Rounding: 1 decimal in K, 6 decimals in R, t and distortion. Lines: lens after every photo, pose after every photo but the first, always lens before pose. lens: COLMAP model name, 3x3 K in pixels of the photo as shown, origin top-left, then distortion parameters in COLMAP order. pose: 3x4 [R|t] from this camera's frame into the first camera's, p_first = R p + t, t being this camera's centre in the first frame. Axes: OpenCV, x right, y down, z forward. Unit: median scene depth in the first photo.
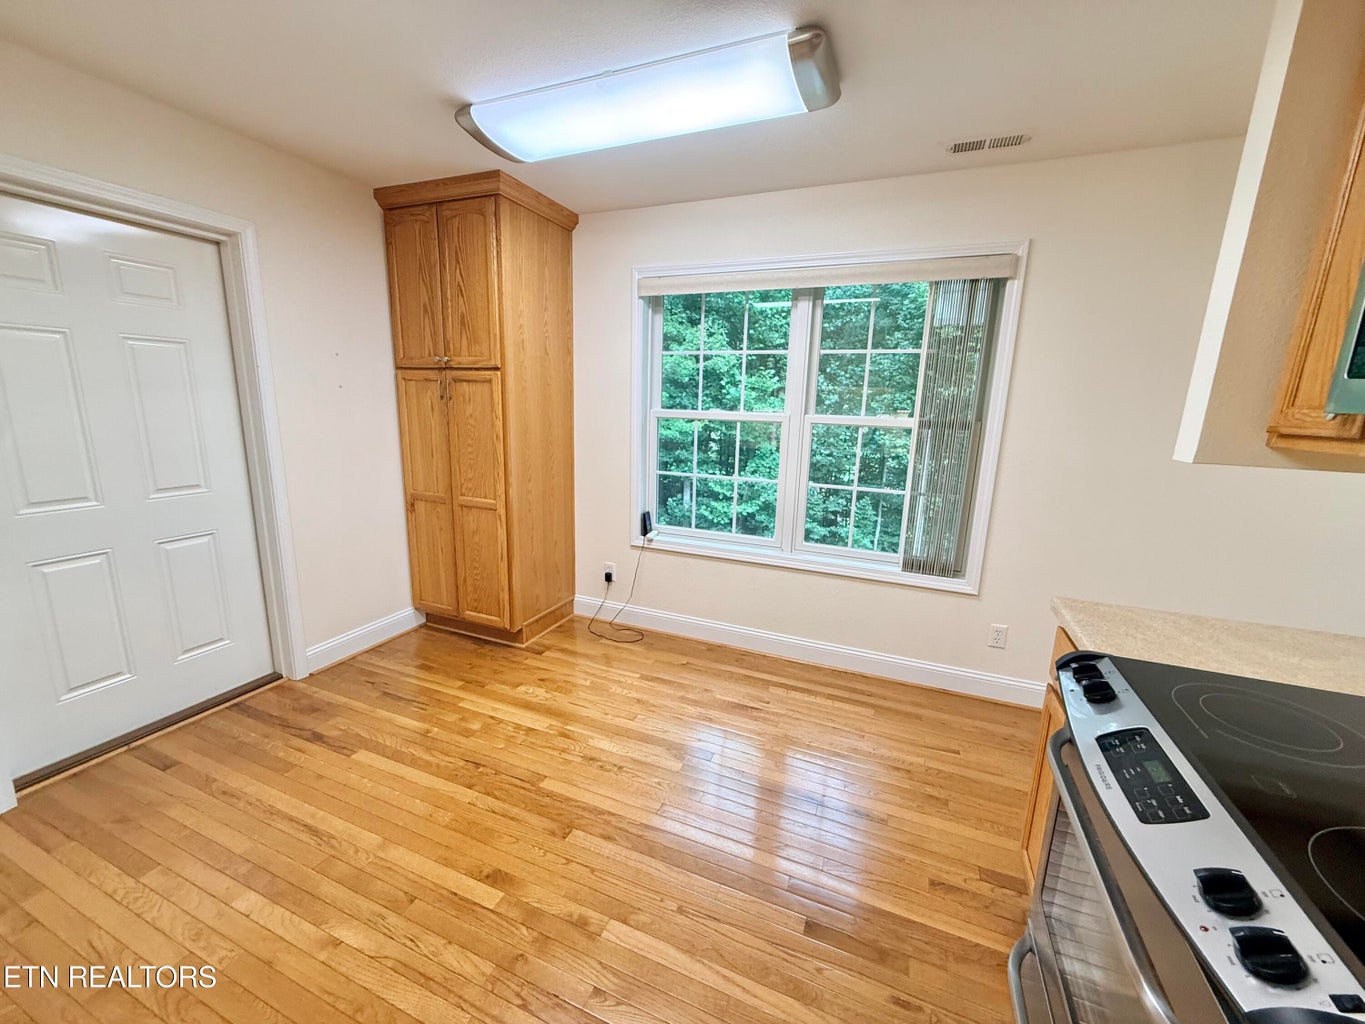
lens RADIAL K [[543.1, 0, 680.5], [0, 543.1, 512.0], [0, 0, 1]] dist [0.000381, 0.000373]
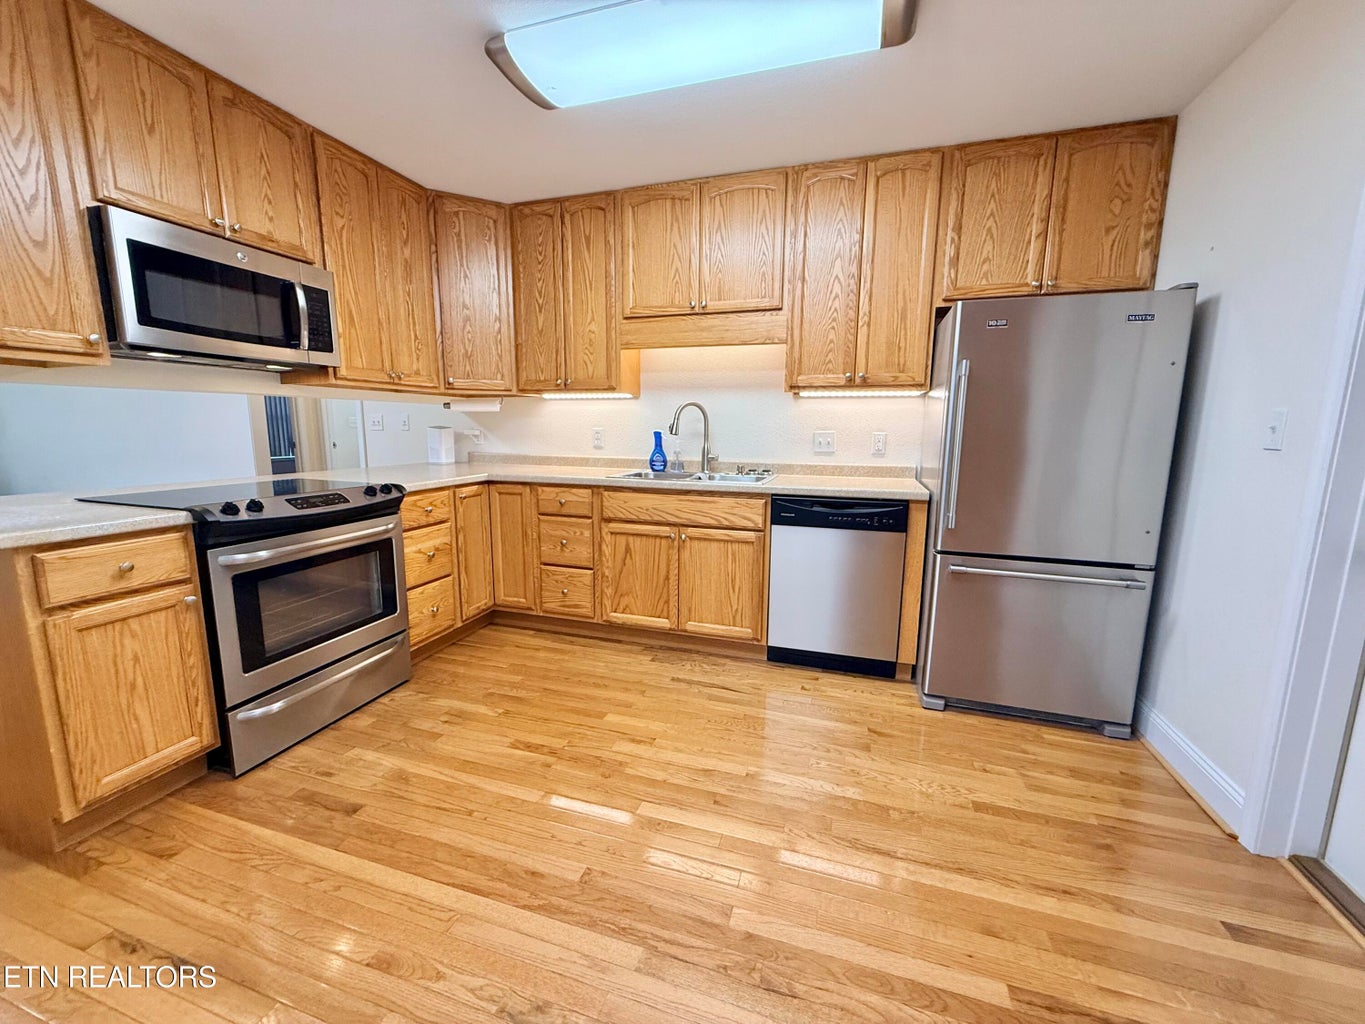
lens RADIAL K [[543.1, 0, 680.5], [0, 543.1, 512.0], [0, 0, 1]] dist [0.000381, 0.000373]
pose [[-0.995494, -0.024889, -0.091504, -0.185164], [-0.055677, 0.934516, 0.351538, -0.144033], [0.076762, 0.355049, -0.931691, 1.112834]]
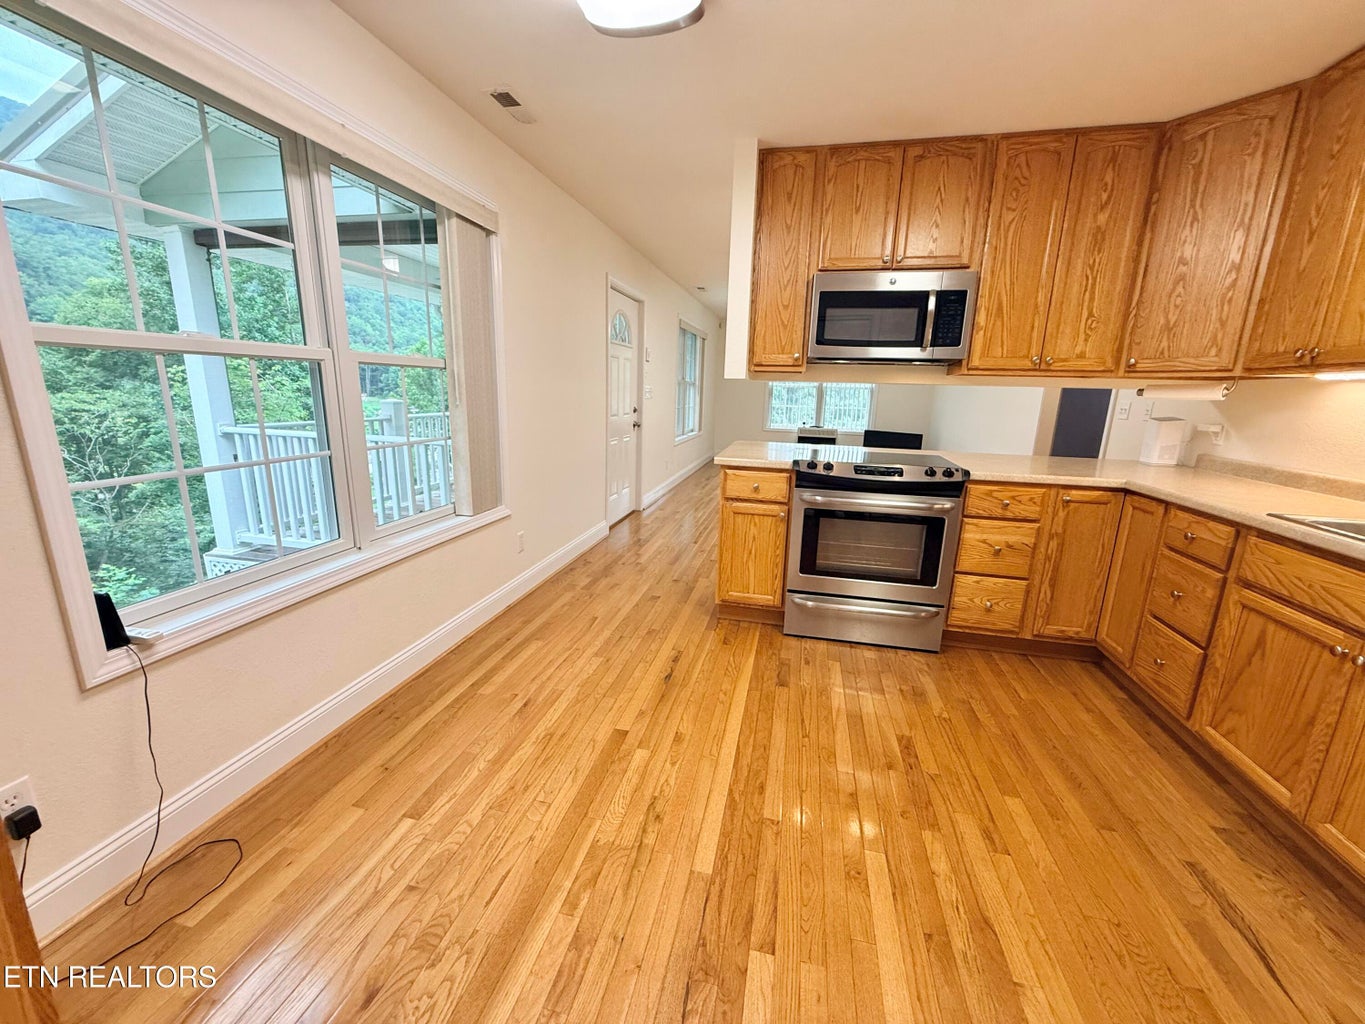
lens RADIAL K [[543.1, 0, 680.5], [0, 543.1, 512.0], [0, 0, 1]] dist [0.000381, 0.000373]
pose [[-0.171210, -0.252449, 0.952343, -0.644412], [0.168517, 0.944867, 0.280763, -0.121172], [-0.970716, 0.208555, -0.119228, 0.812512]]
